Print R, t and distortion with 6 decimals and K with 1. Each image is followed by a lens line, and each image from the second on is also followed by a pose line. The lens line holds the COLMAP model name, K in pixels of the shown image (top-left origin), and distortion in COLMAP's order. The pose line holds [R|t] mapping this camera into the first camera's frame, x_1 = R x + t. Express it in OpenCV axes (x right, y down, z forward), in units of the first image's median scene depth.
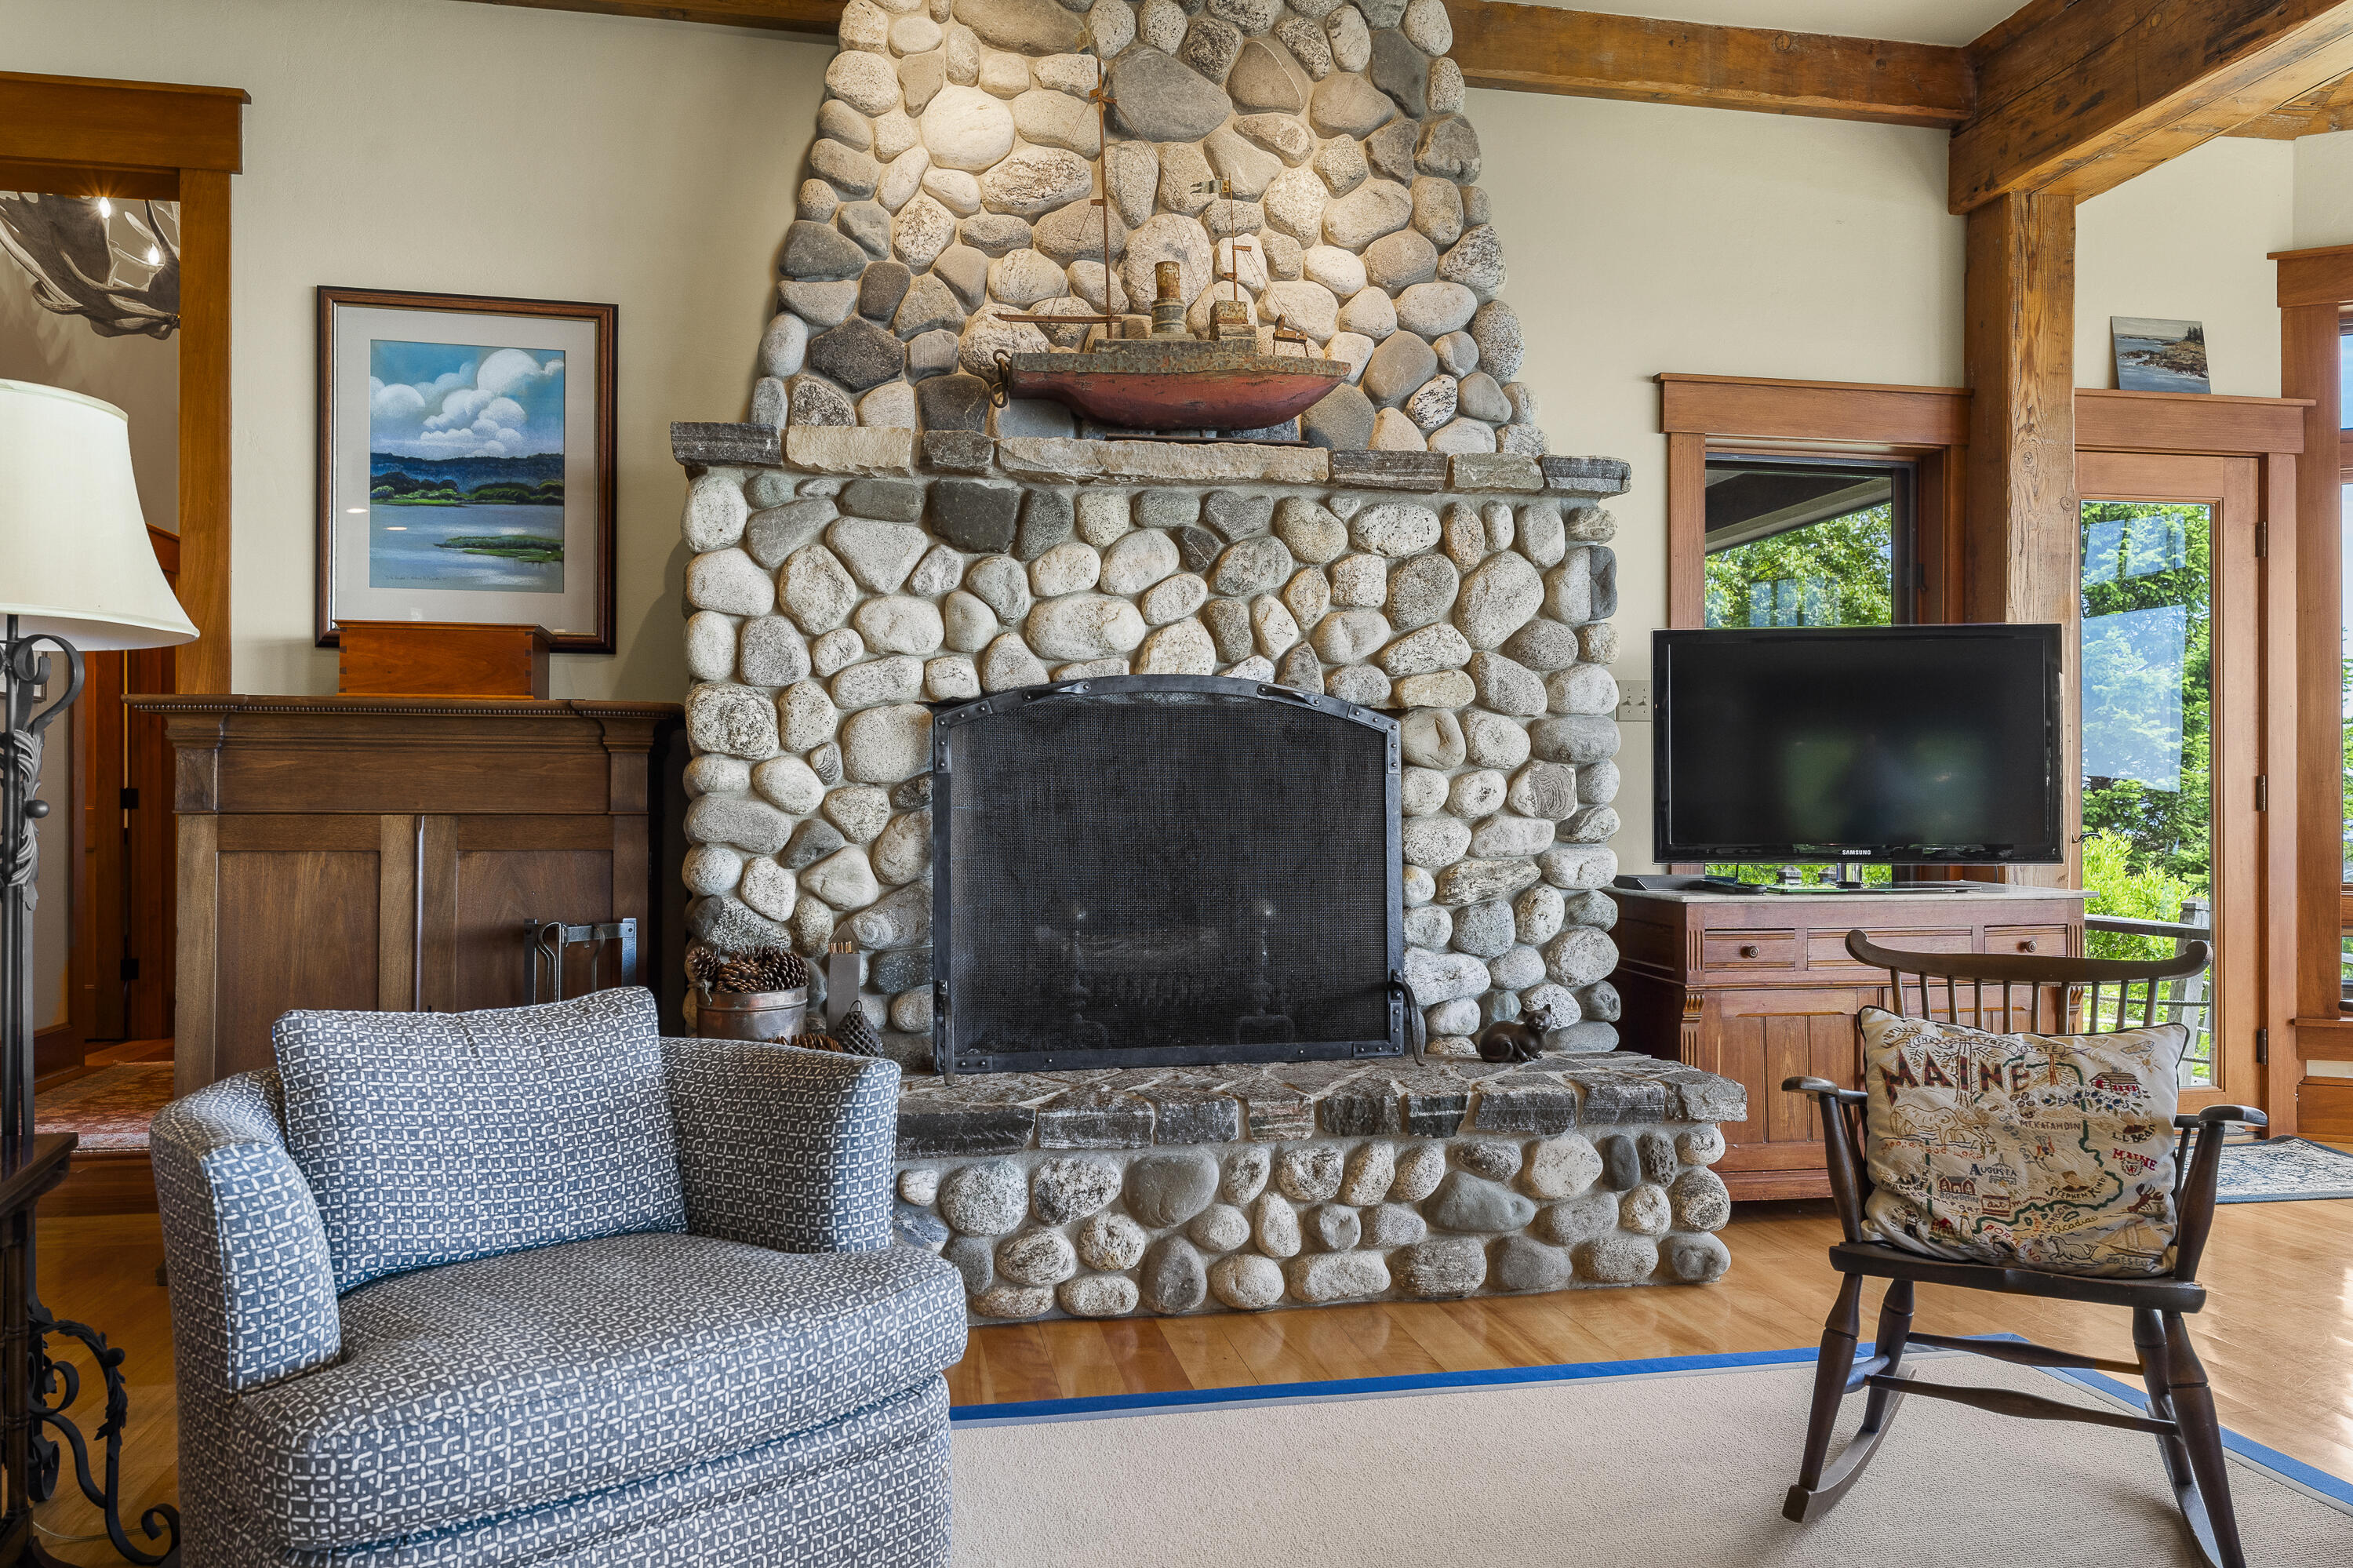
lens RADIAL K [[1666.5, 0, 1173.5], [0, 1666.5, 805.1], [0, 0, 1]] dist [-0.000895, 0.001452]
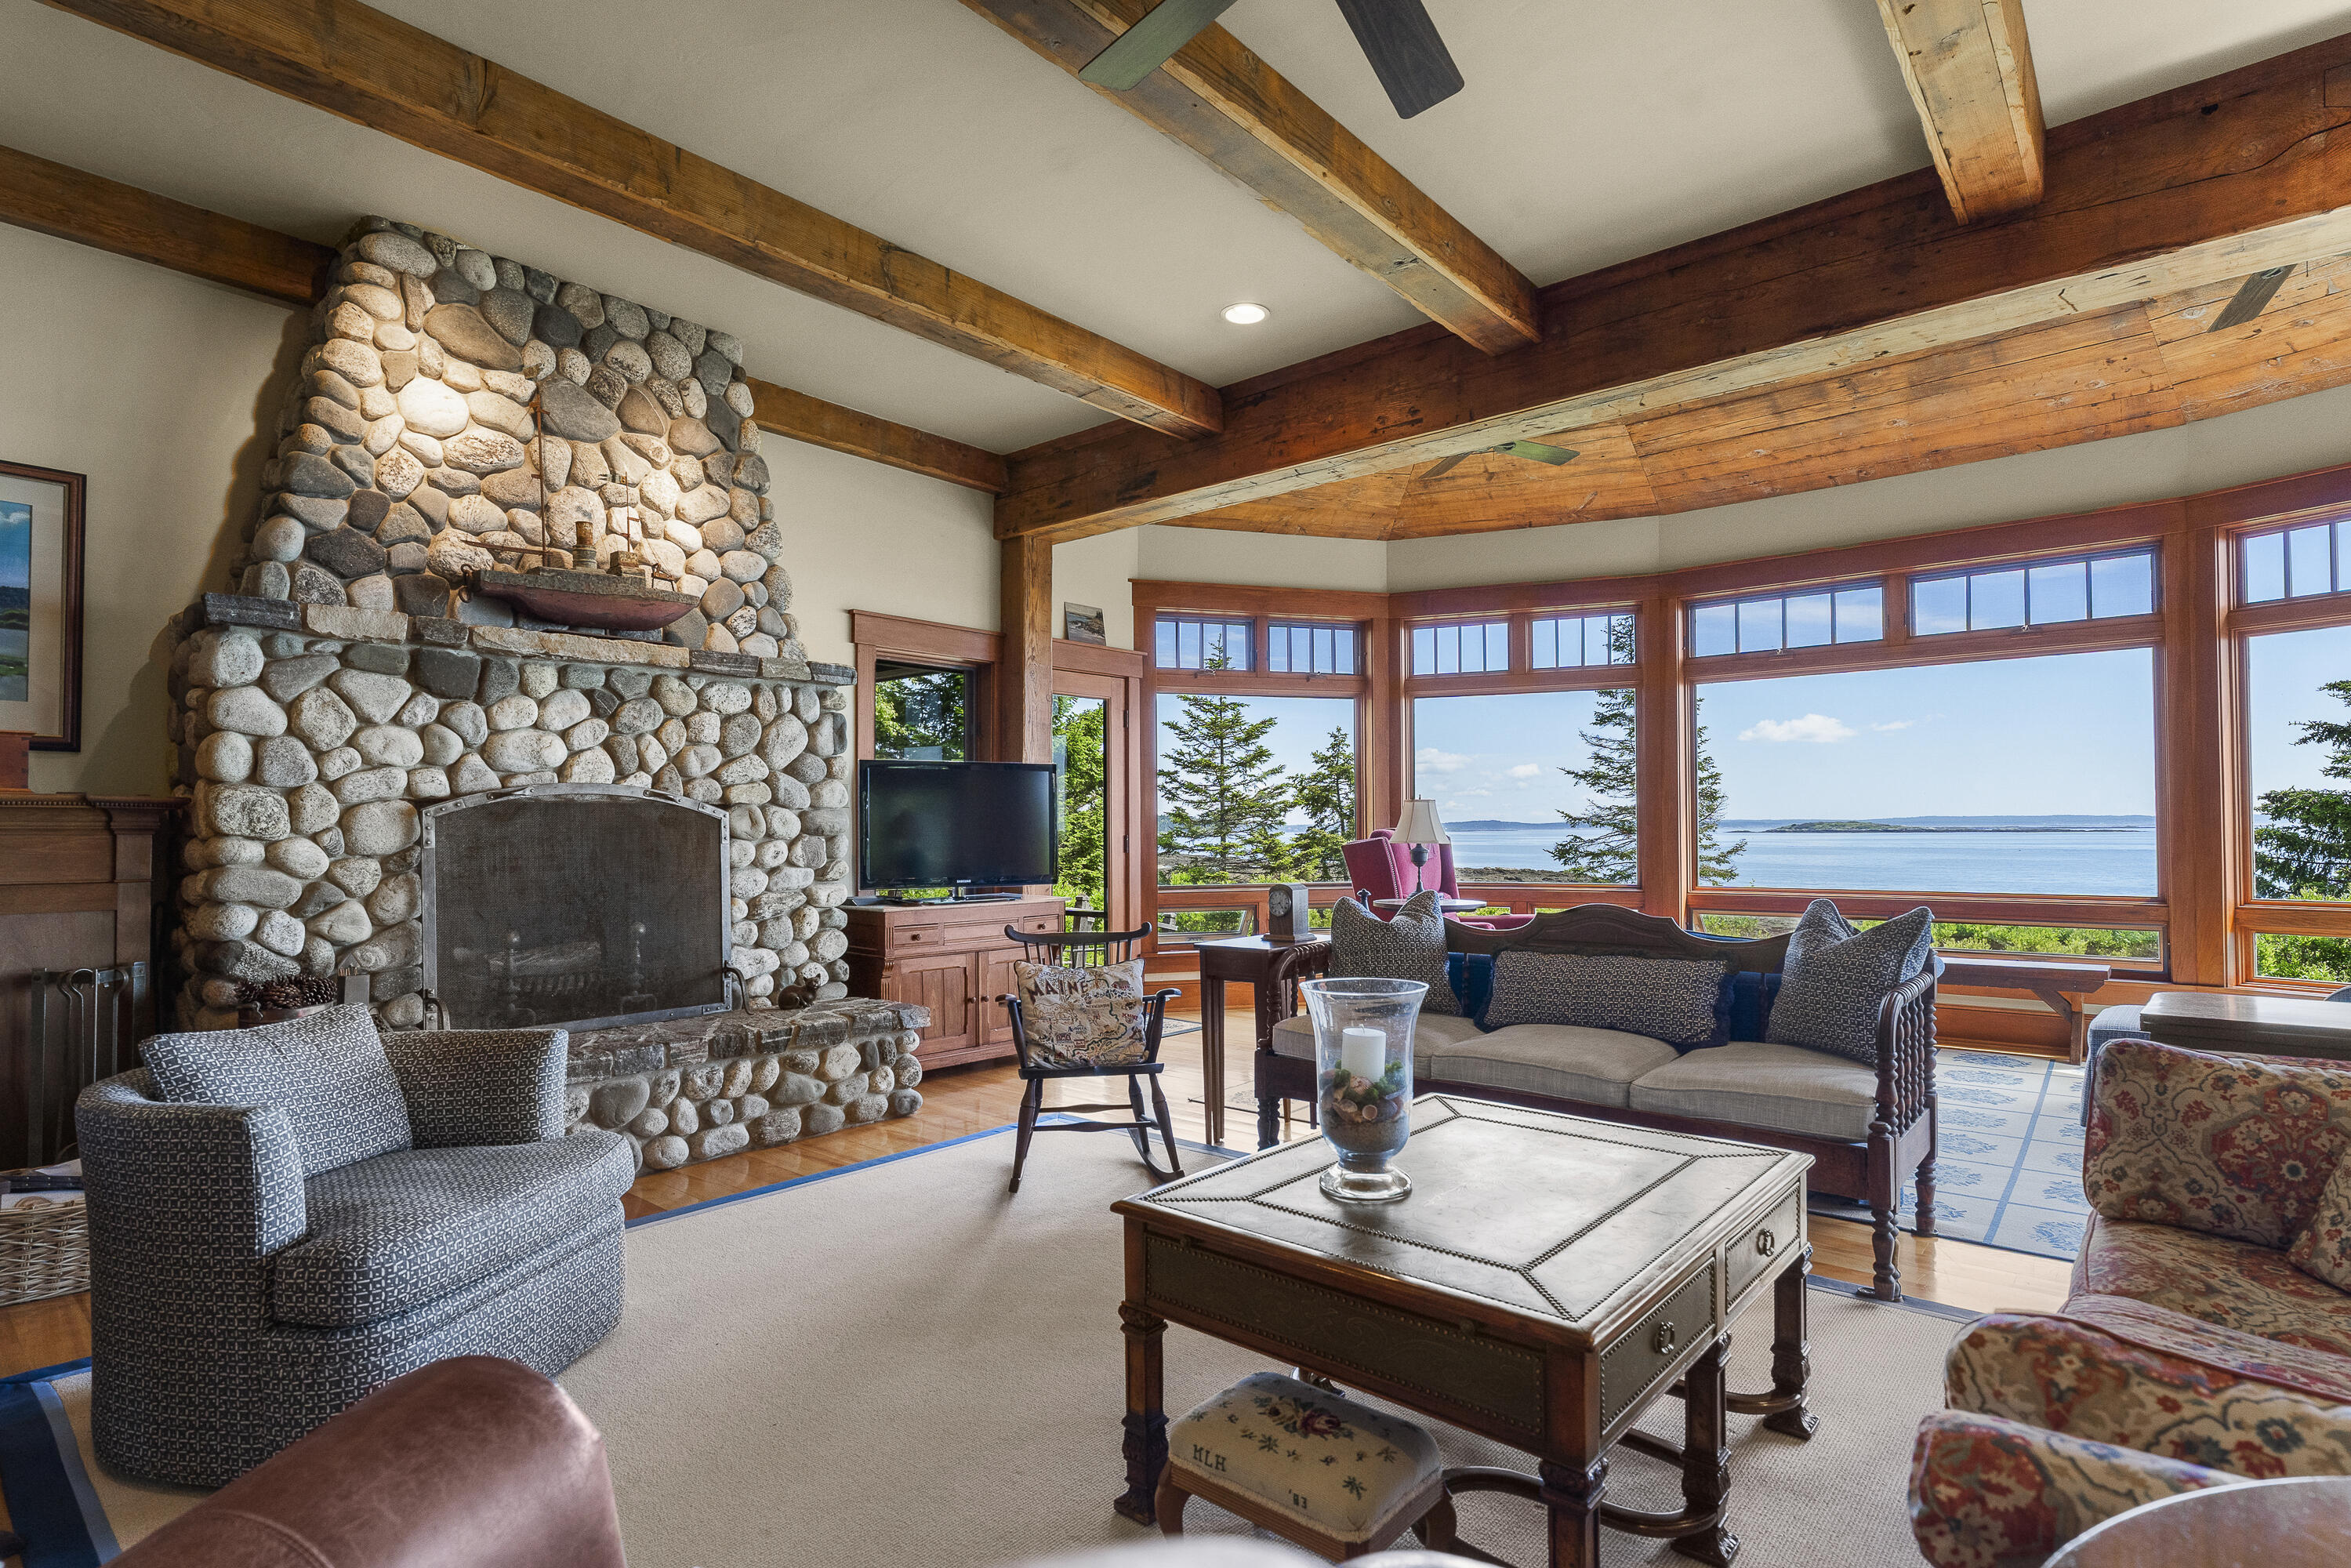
lens RADIAL K [[1183.8, 0, 1173.4], [0, 1183.8, 813.0], [0, 0, 1]] dist [-0.002900, 0.000316]
pose [[0.785141, 0.006351, 0.619285, -0.258254], [0.002828, 0.999900, -0.013840, -0.032604], [-0.619311, 0.012617, 0.785044, -0.222201]]
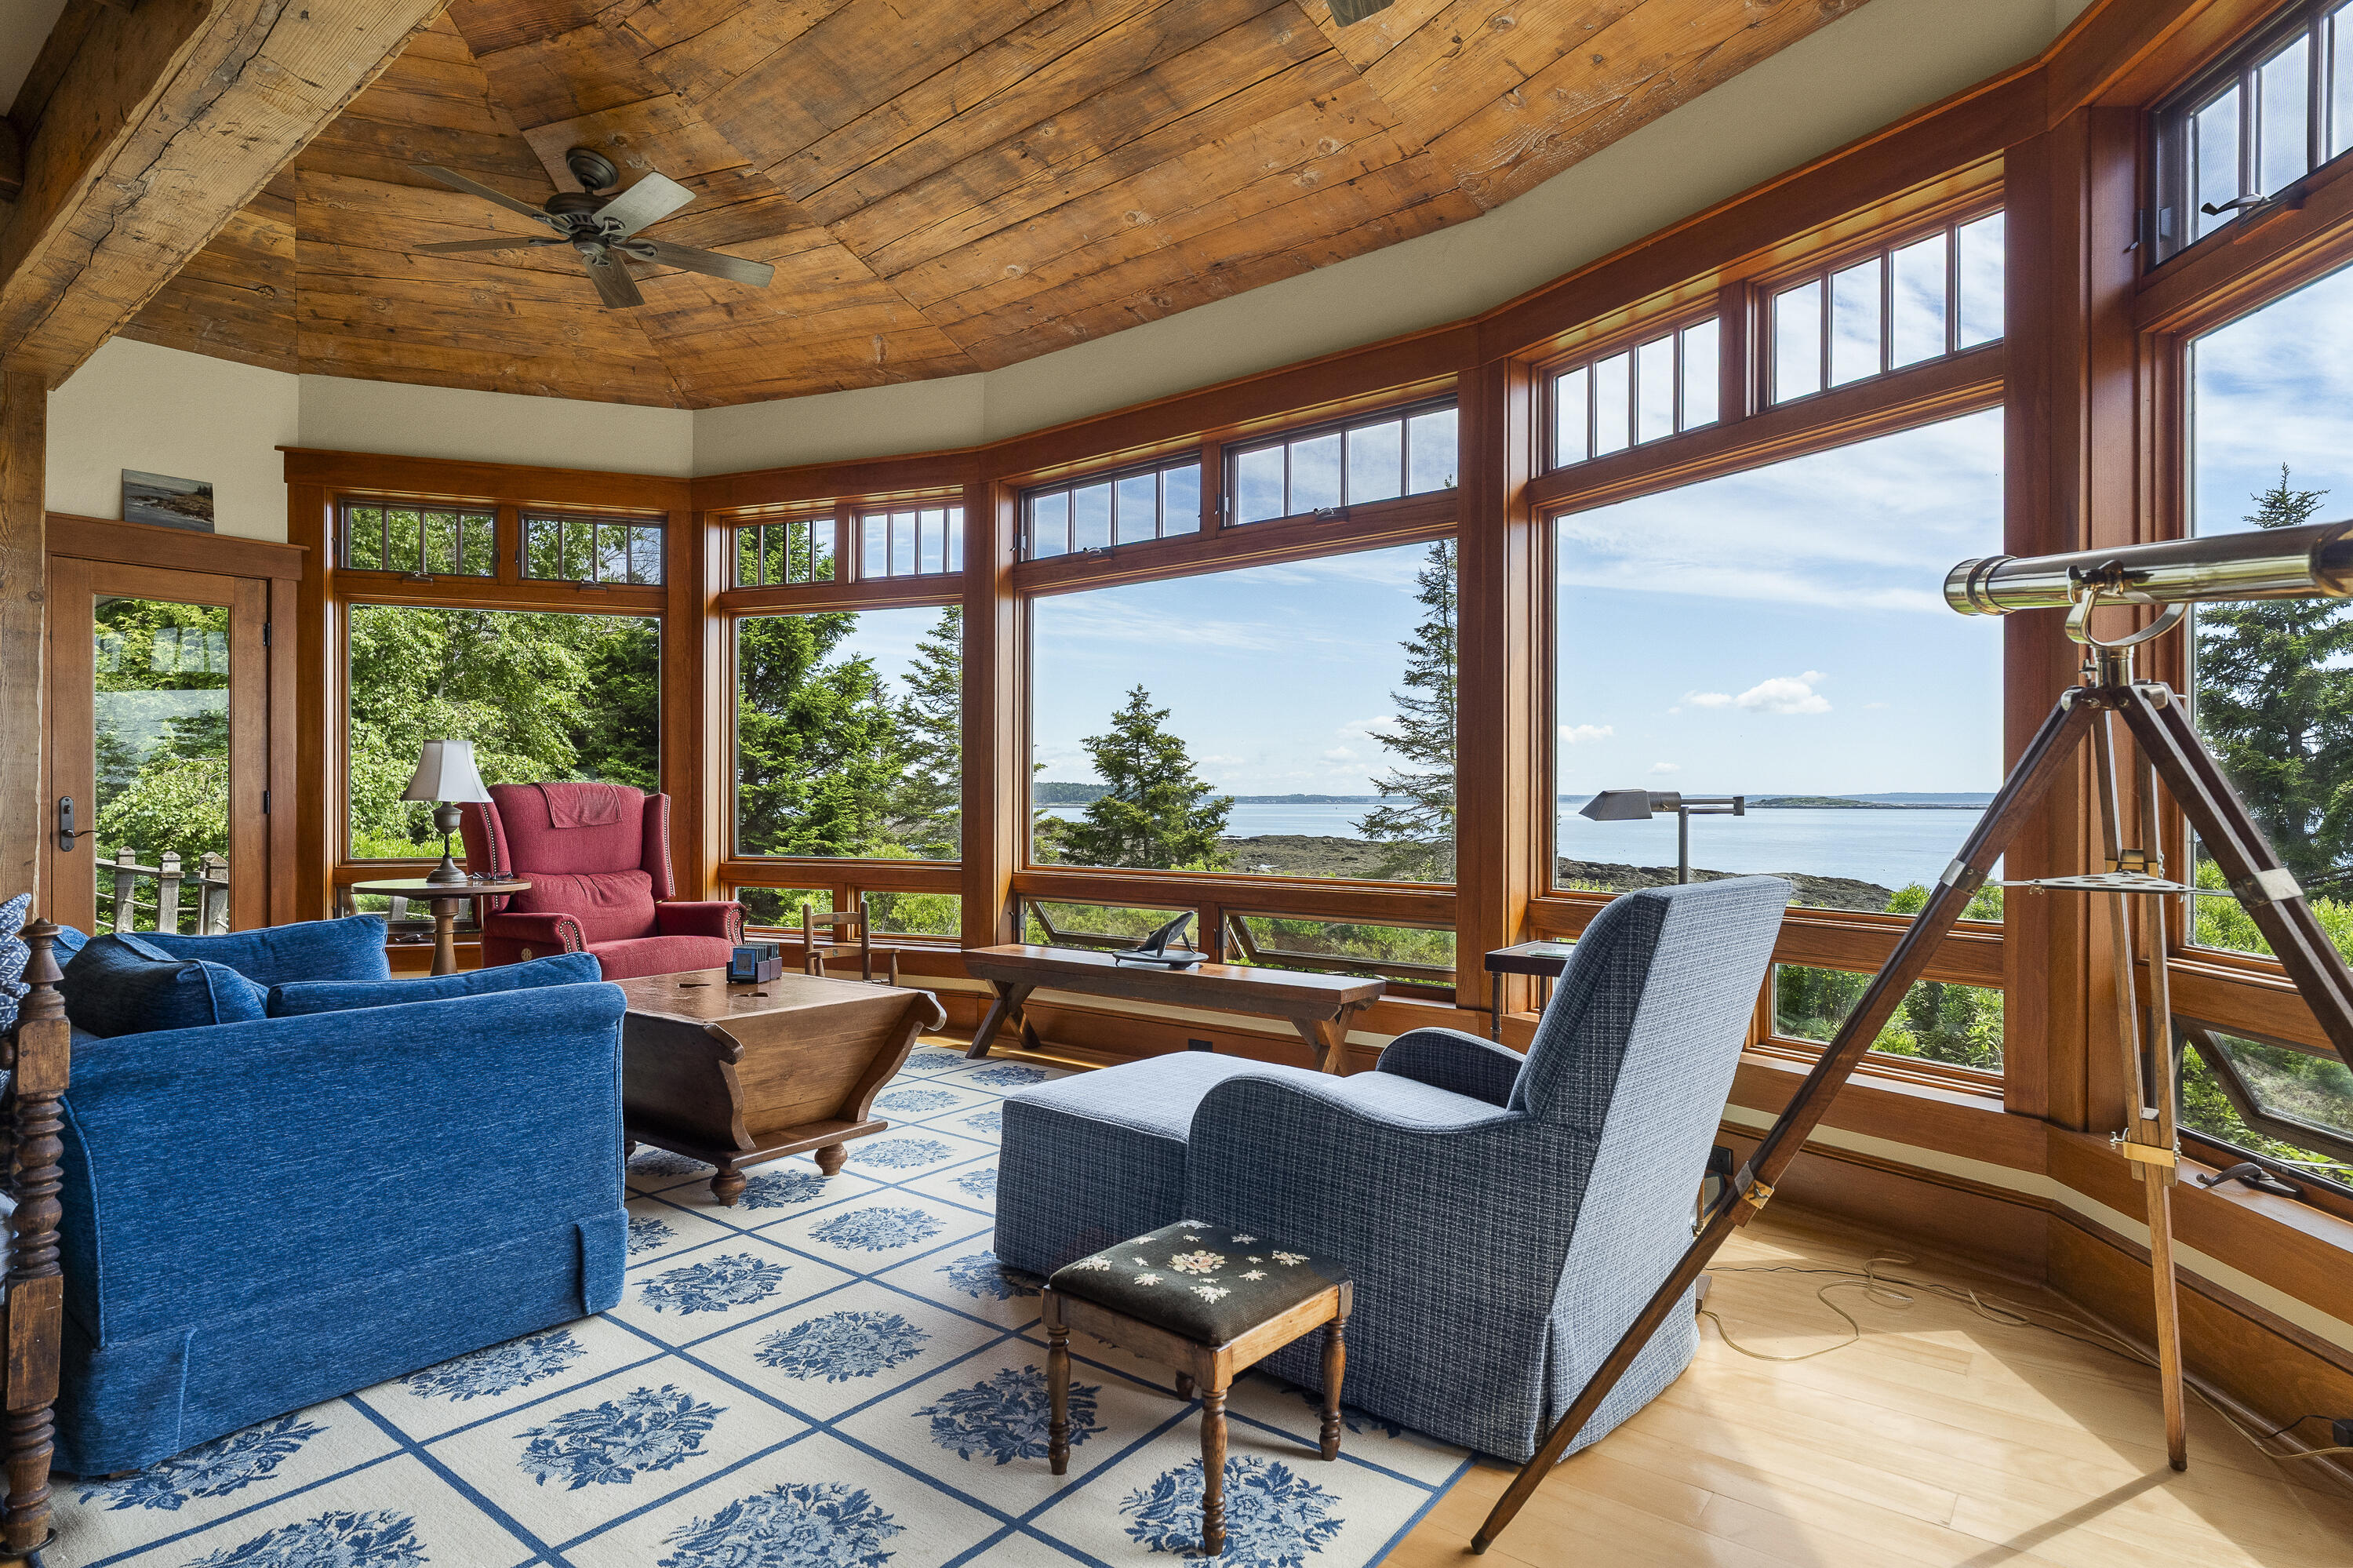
lens RADIAL K [[1233.8, 0, 1176.5], [0, 1233.8, 784.0], [0, 0, 1]] dist [-0.003534, -0.000666]
pose [[0.756801, 0.011956, 0.653536, 0.731062], [-0.005251, 0.999912, -0.012212, -0.022425], [-0.653624, 0.005810, 0.756797, -0.488651]]
